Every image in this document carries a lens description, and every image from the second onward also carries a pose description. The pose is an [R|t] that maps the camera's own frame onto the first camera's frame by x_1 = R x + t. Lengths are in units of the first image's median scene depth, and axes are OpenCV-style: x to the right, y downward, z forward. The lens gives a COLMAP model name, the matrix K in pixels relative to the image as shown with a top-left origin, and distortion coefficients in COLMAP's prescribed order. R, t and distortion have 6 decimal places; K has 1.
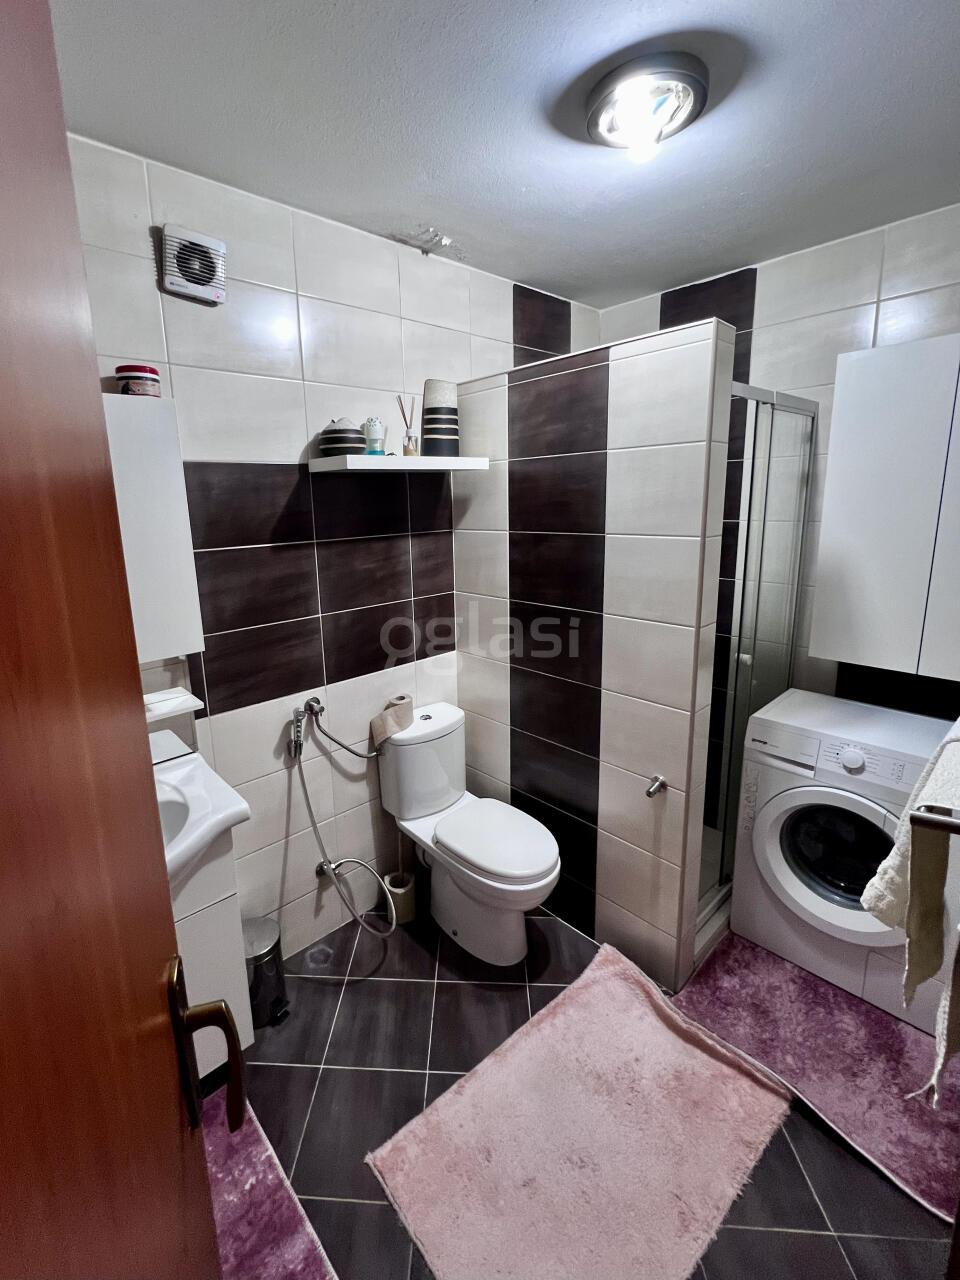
lens RADIAL K [[569.5, 0, 436.4], [0, 569.5, 604.8], [0, 0, 1]] dist [-0.002677, 0.000906]
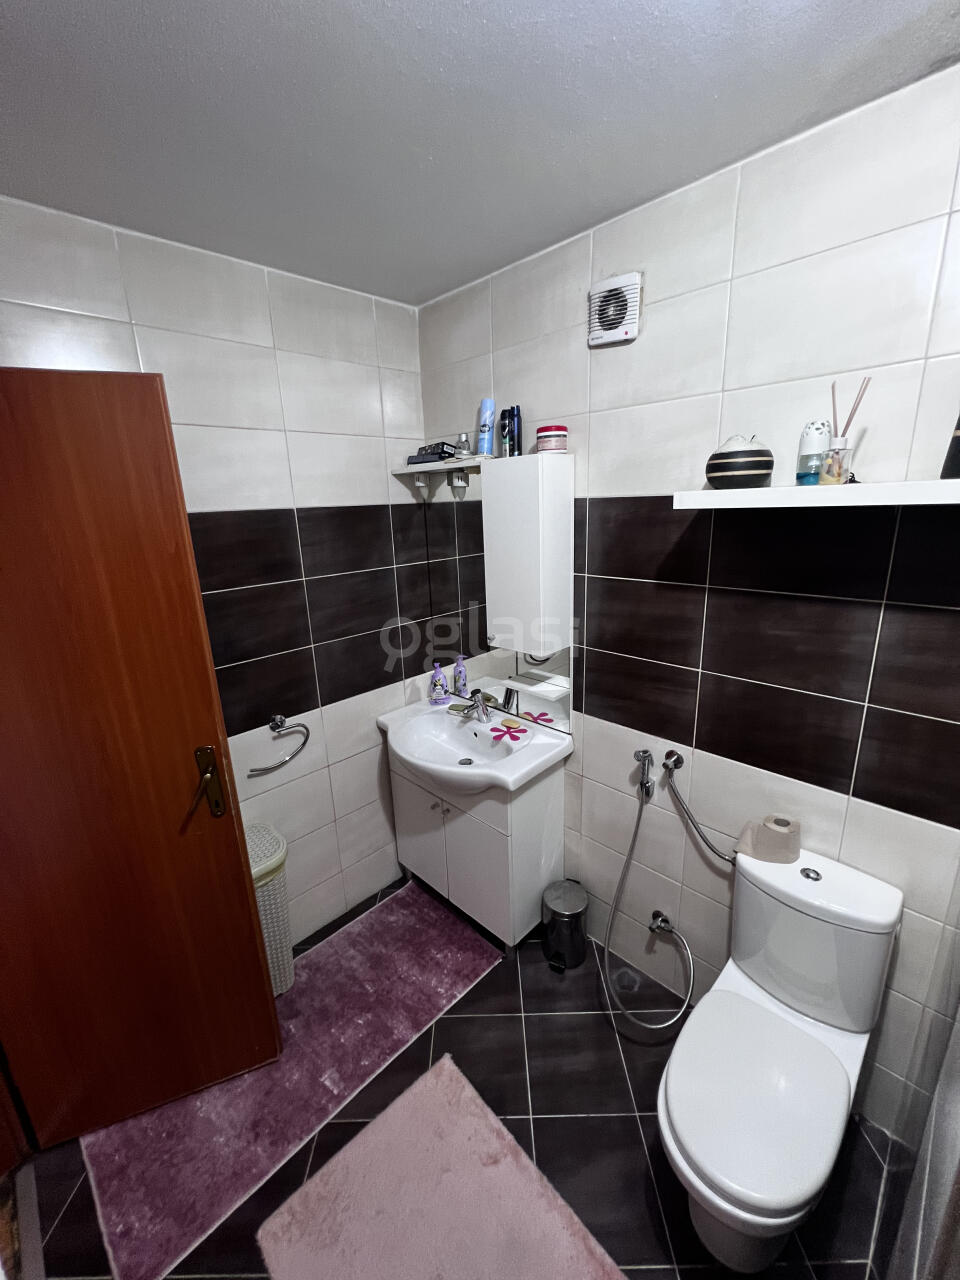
lens RADIAL K [[511.7, 0, 480.0], [0, 511.7, 640.0], [0, 0, 1]] dist [-0.002942, 0.000020]
pose [[0.074337, 0.285532, -0.955482, 0.519779], [-0.160709, 0.949039, 0.271103, -0.189502], [0.984198, 0.133402, 0.116436, 0.590283]]
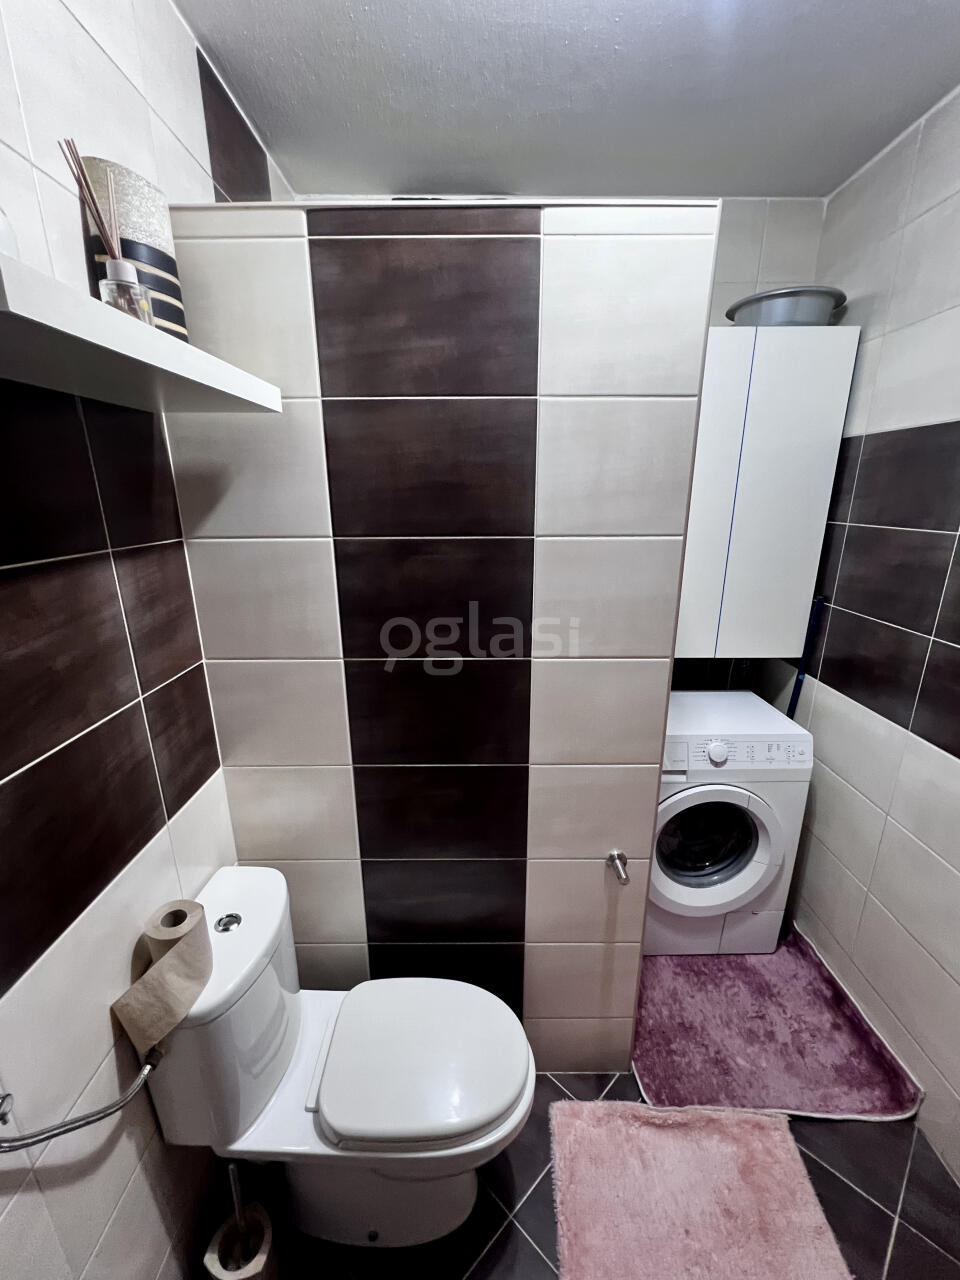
lens RADIAL K [[546.7, 0, 482.4], [0, 546.7, 660.9], [0, 0, 1]] dist [-0.002127, -0.000338]
pose [[0.653749, -0.197569, 0.730464, -0.204200], [0.124604, 0.980244, 0.153610, -0.083813], [-0.746382, -0.009403, 0.665452, 0.598321]]
